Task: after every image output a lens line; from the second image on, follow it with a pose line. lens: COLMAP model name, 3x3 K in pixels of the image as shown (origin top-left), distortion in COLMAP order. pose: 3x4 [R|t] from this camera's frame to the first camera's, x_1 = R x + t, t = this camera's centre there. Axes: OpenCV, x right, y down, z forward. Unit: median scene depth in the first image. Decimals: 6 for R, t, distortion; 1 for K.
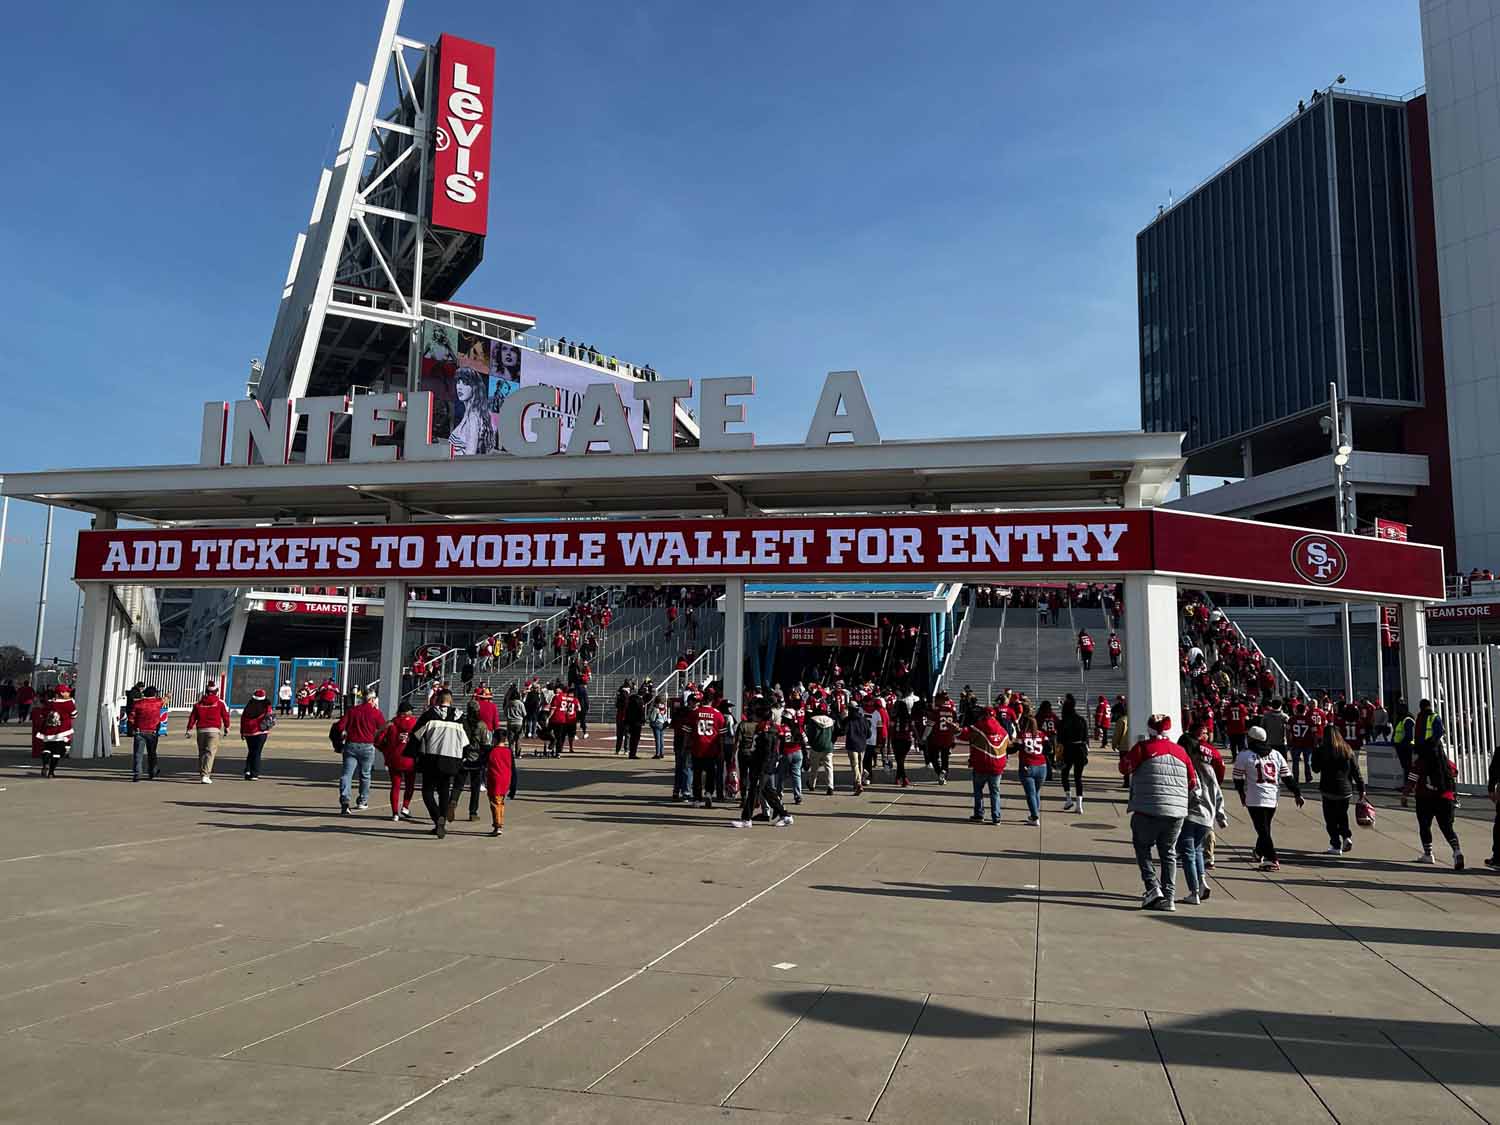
lens RADIAL K [[1080.6, 0, 750.0], [0, 1080.6, 562.5], [0, 0, 1]] dist [0.053295, -0.001792]
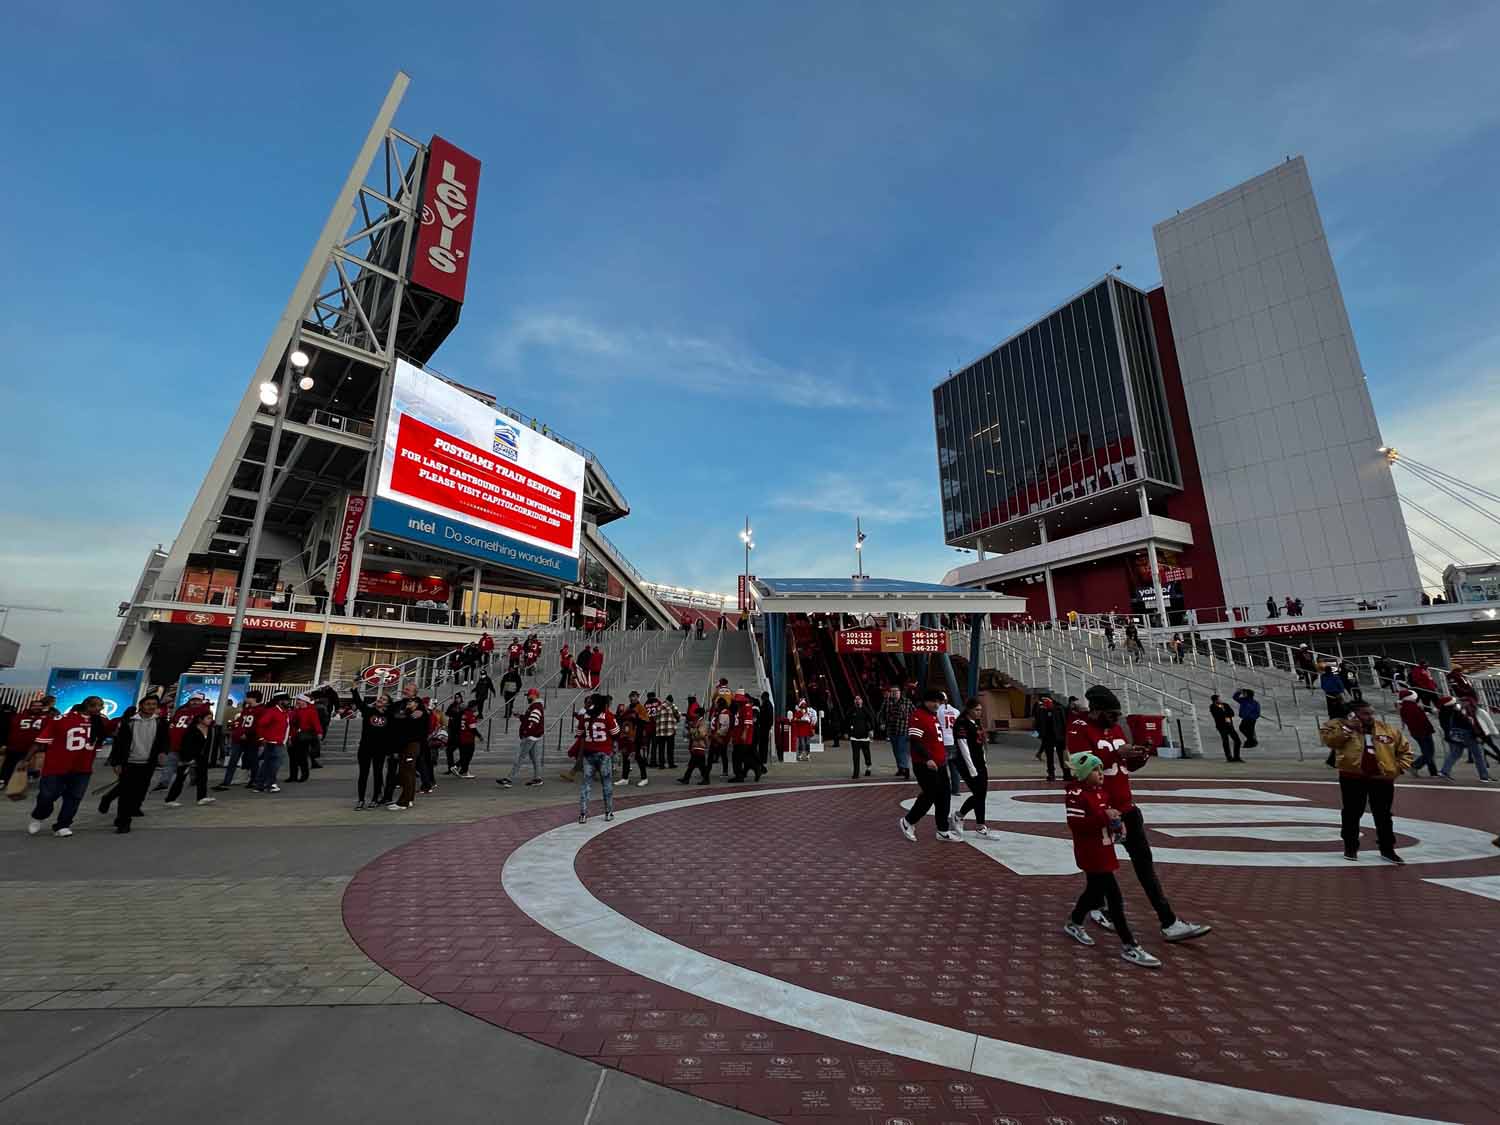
lens RADIAL K [[601.0, 0, 753.1], [0, 601.0, 568.6], [0, 0, 1]] dist [-0.001176, -0.000139]
pose [[0.965542, 0.037439, 0.257540, -0.102616], [-0.010289, 0.994316, -0.105972, 0.040009], [-0.260043, 0.099671, 0.960439, 0.352608]]
